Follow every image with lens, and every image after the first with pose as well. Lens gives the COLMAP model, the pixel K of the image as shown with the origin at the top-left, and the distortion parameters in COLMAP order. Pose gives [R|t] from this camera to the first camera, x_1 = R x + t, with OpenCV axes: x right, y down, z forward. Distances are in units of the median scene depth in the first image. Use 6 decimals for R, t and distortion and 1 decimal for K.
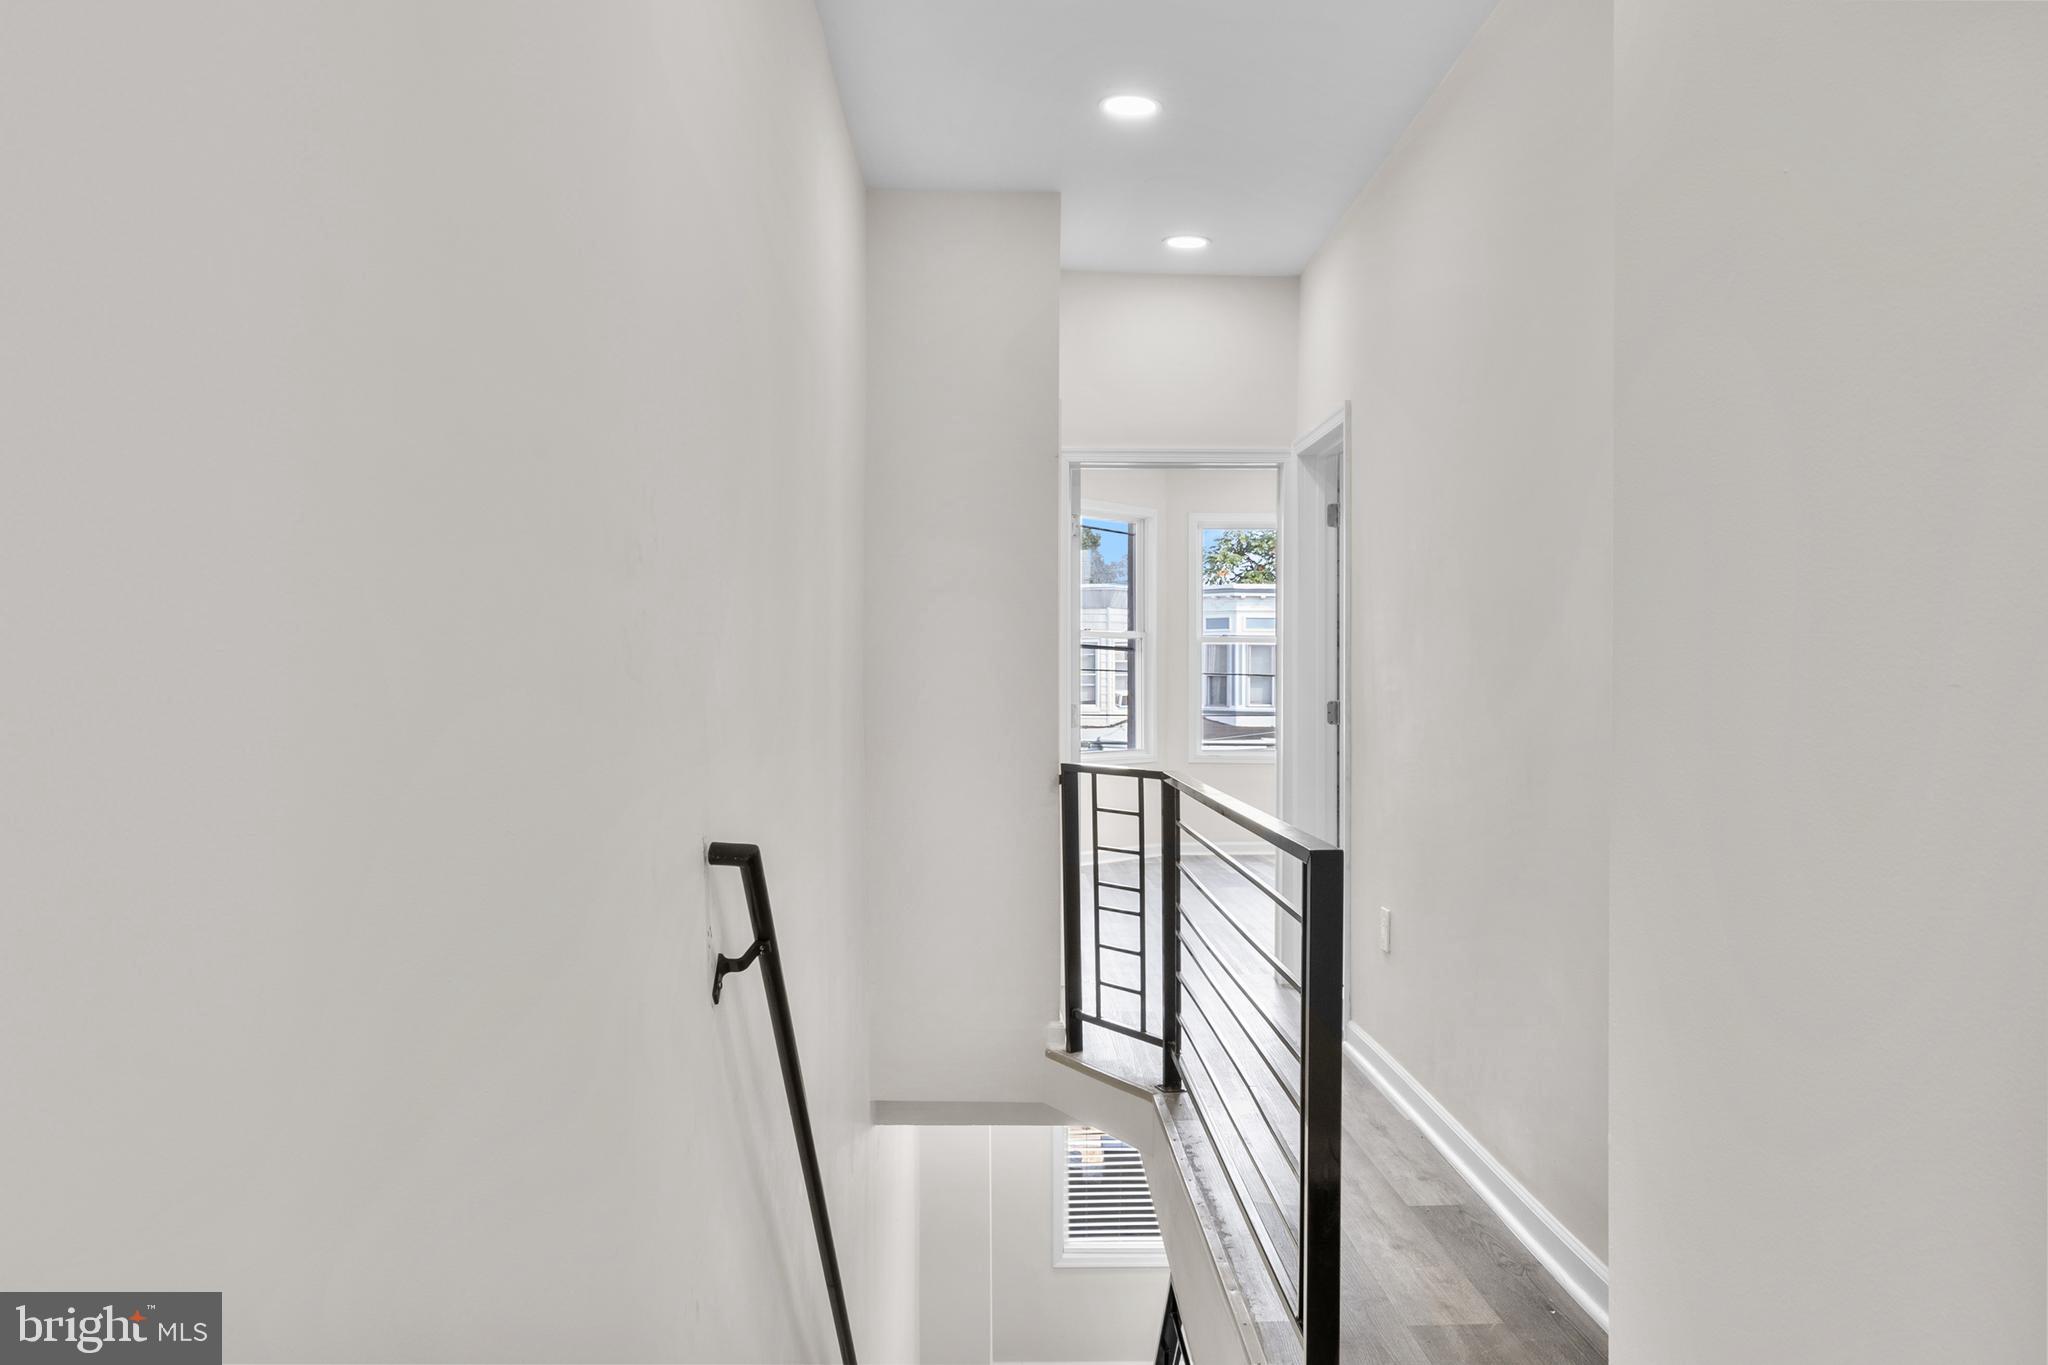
lens RADIAL K [[1434.5, 0, 1024.0], [0, 1434.5, 682.5], [0, 0, 1]] dist [-0.001345, -0.005384]
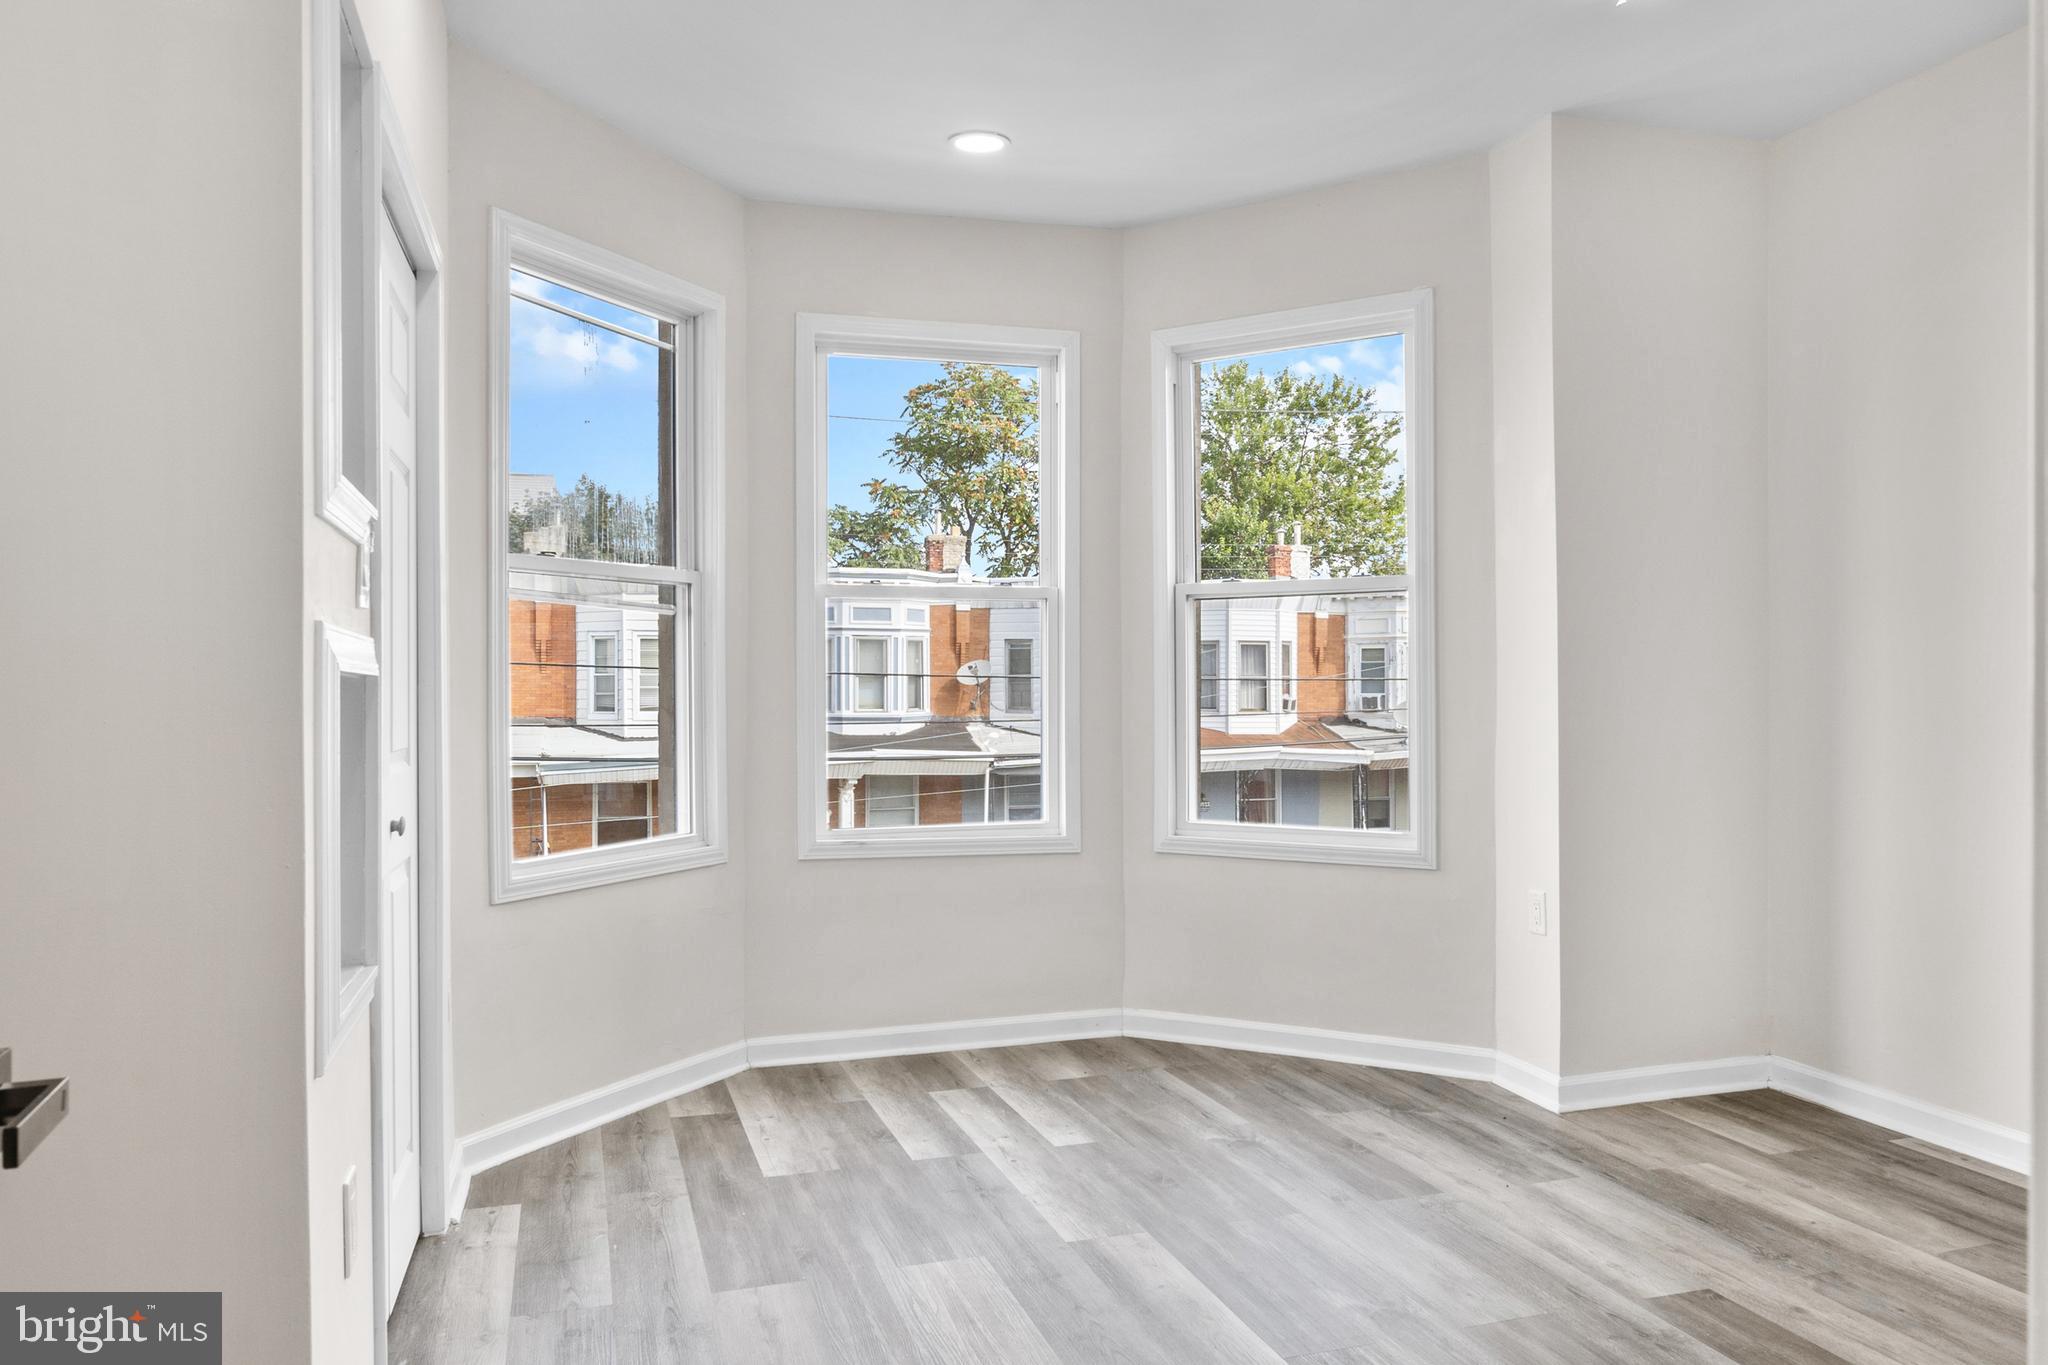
lens RADIAL K [[1448.2, 0, 1022.4], [0, 1448.2, 666.3], [0, 0, 1]] dist [-0.002271, -0.001535]
pose [[0.961811, -0.002164, 0.273707, 0.015998], [0.005423, 0.999923, -0.011153, -0.000036], [-0.273662, 0.012211, 0.961748, 0.149236]]
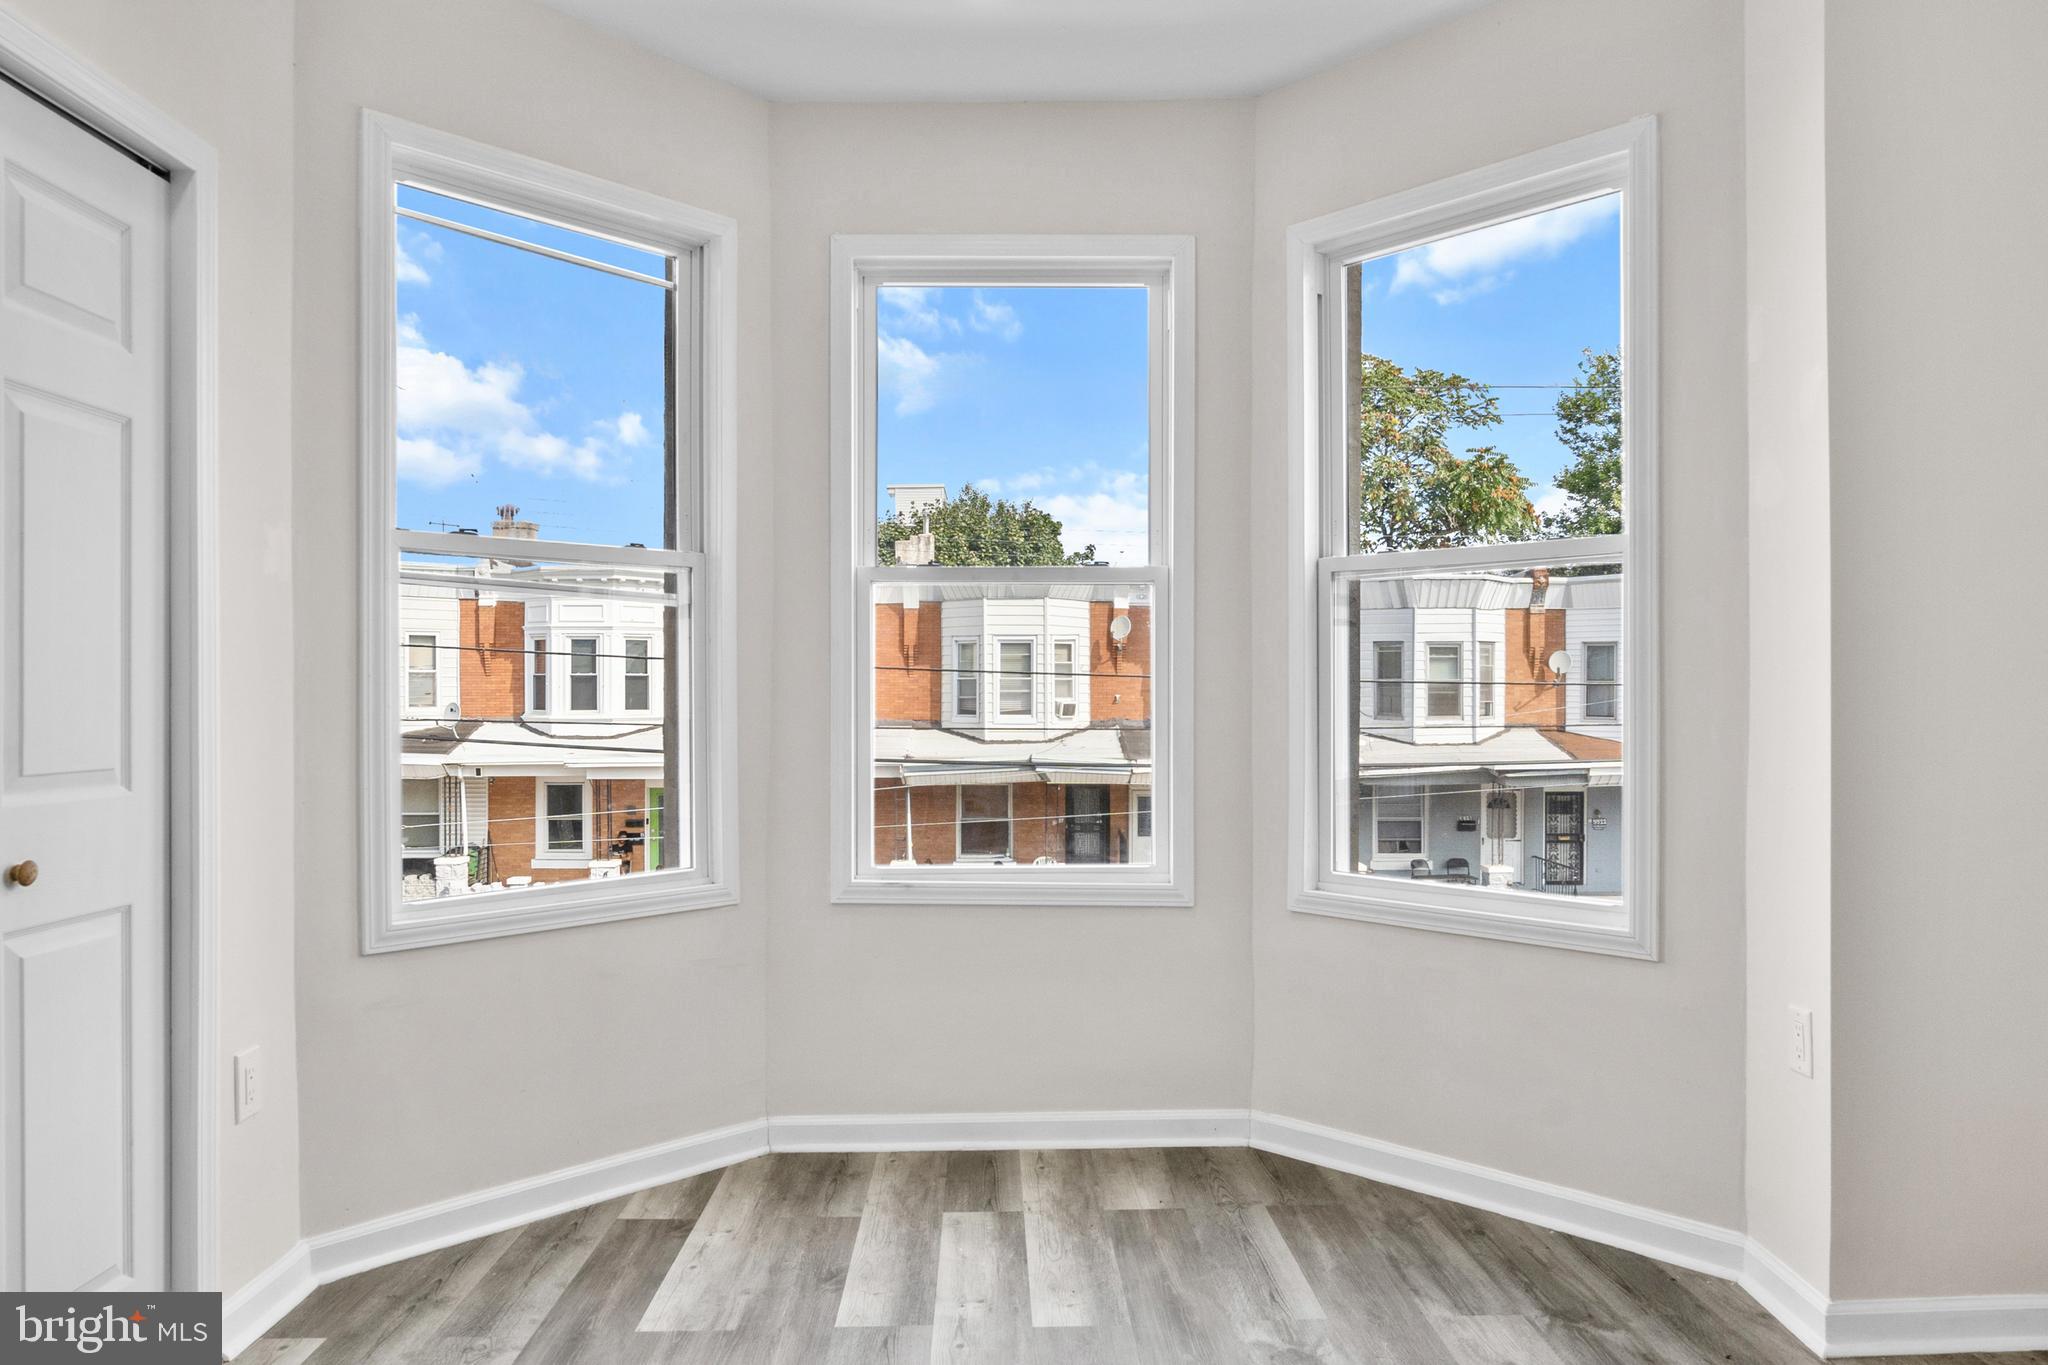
lens RADIAL K [[1434.5, 0, 1024.0], [0, 1434.5, 682.5], [0, 0, 1]] dist [-0.001345, -0.005384]
pose [[0.999995, -0.002920, 0.000790, 0.045554], [0.002923, 0.999987, -0.004103, 0.000003], [-0.000778, 0.004105, 0.999991, 0.173554]]
